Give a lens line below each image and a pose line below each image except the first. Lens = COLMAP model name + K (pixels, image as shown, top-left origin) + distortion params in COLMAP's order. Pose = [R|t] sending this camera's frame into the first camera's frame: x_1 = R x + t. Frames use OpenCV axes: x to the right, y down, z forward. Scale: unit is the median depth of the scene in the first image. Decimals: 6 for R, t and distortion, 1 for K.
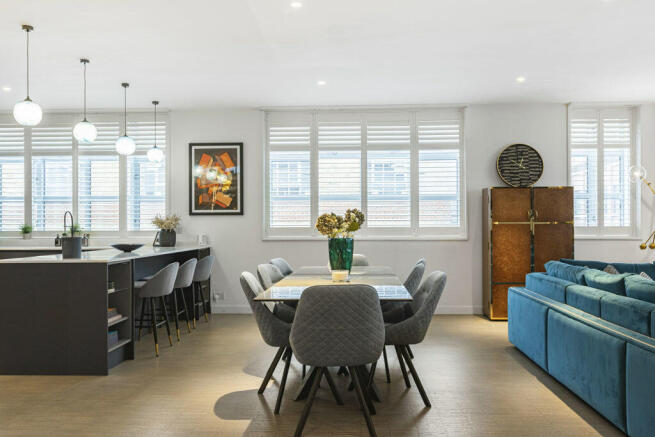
lens RADIAL K [[549.9, 0, 331.2], [0, 549.9, 221.2], [0, 0, 1]] dist [-0.009682, -0.000898]
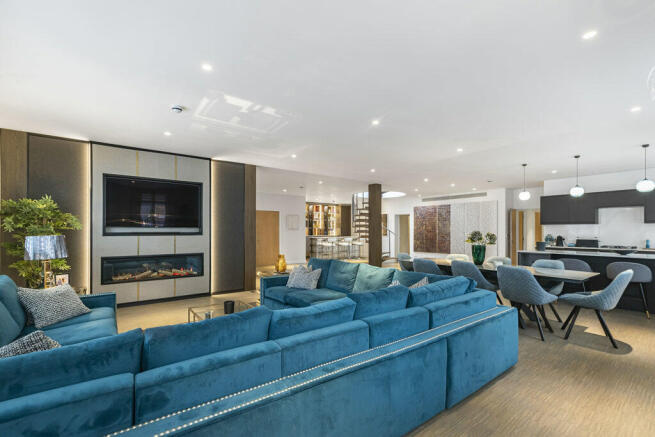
lens RADIAL K [[290.7, 0, 324.6], [0, 290.7, 229.3], [0, 0, 1]] dist [-0.000707, 0.000378]
pose [[-0.766563, -0.002702, -0.642163, 0.680359], [0.002856, 0.999967, -0.007618, -0.011545], [0.642162, -0.007674, -0.766530, 0.875628]]
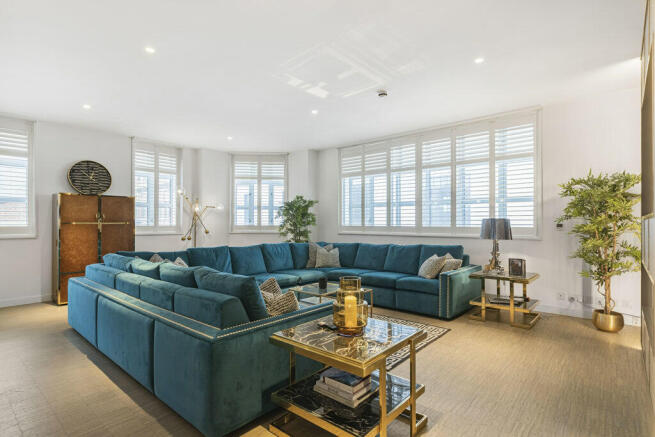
lens RADIAL K [[331.7, 0, 328.8], [0, 331.7, 222.4], [0, 0, 1]] dist [0.005686, -0.000026]
pose [[0.614623, 0.007106, 0.788789, 0.075578], [-0.007689, 0.999966, -0.003018, -0.000588], [-0.788783, -0.004210, 0.614657, 0.092685]]
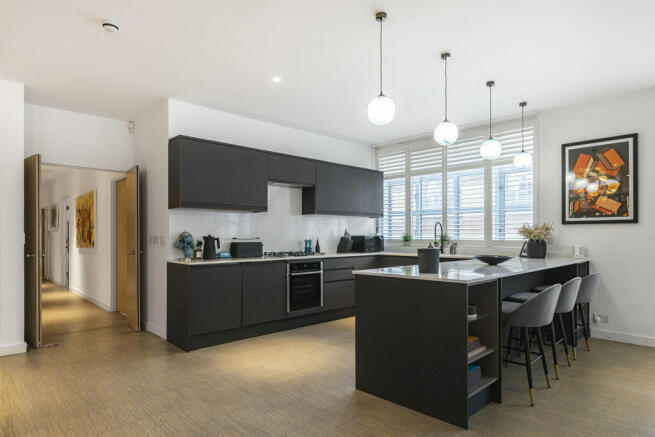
lens RADIAL K [[387.0, 0, 336.6], [0, 387.0, 234.4], [0, 0, 1]] dist [-0.002054, 0.002419]
pose [[0.739761, 0.002325, -0.672865, -0.107164], [0.001758, 0.999984, 0.005387, 0.001994], [0.672867, -0.005168, 0.739745, 0.286384]]
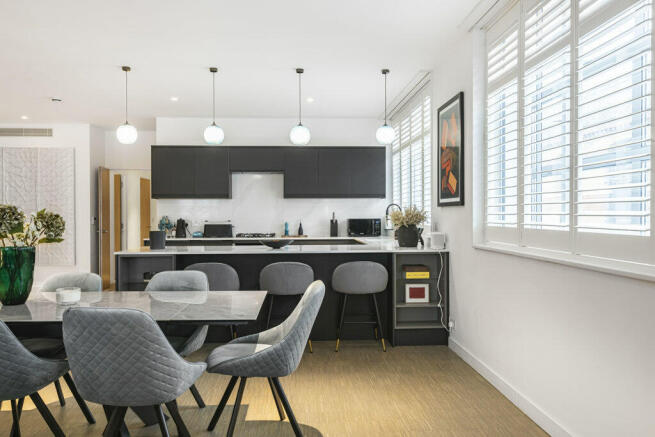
lens RADIAL K [[516.4, 0, 331.7], [0, 516.4, 215.3], [0, 0, 1]] dist [0.000595, -0.004408]
pose [[0.117682, 0.005159, -0.993038, 0.421036], [0.008306, 0.999946, 0.006179, -0.004607], [0.993017, -0.008975, 0.117633, 0.794186]]
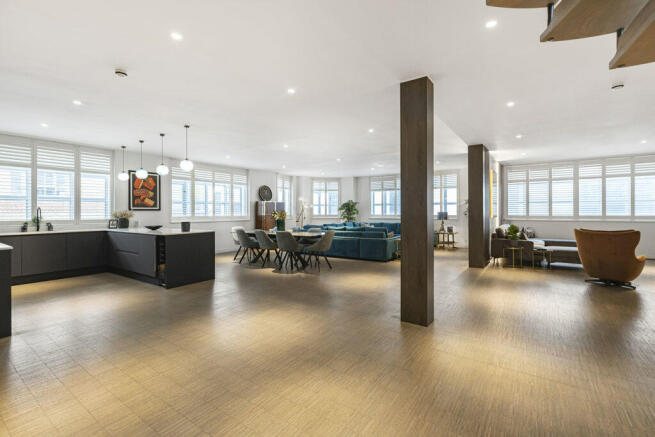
lens RADIAL K [[290.7, 0, 326.7], [0, 290.7, 212.2], [0, 0, 1]] dist [-0.000707, 0.000378]
pose [[0.539555, 0.001510, 0.841949, -0.725047], [-0.004447, 0.999990, 0.001057, -0.008656], [-0.841939, -0.004314, 0.539556, -0.057982]]
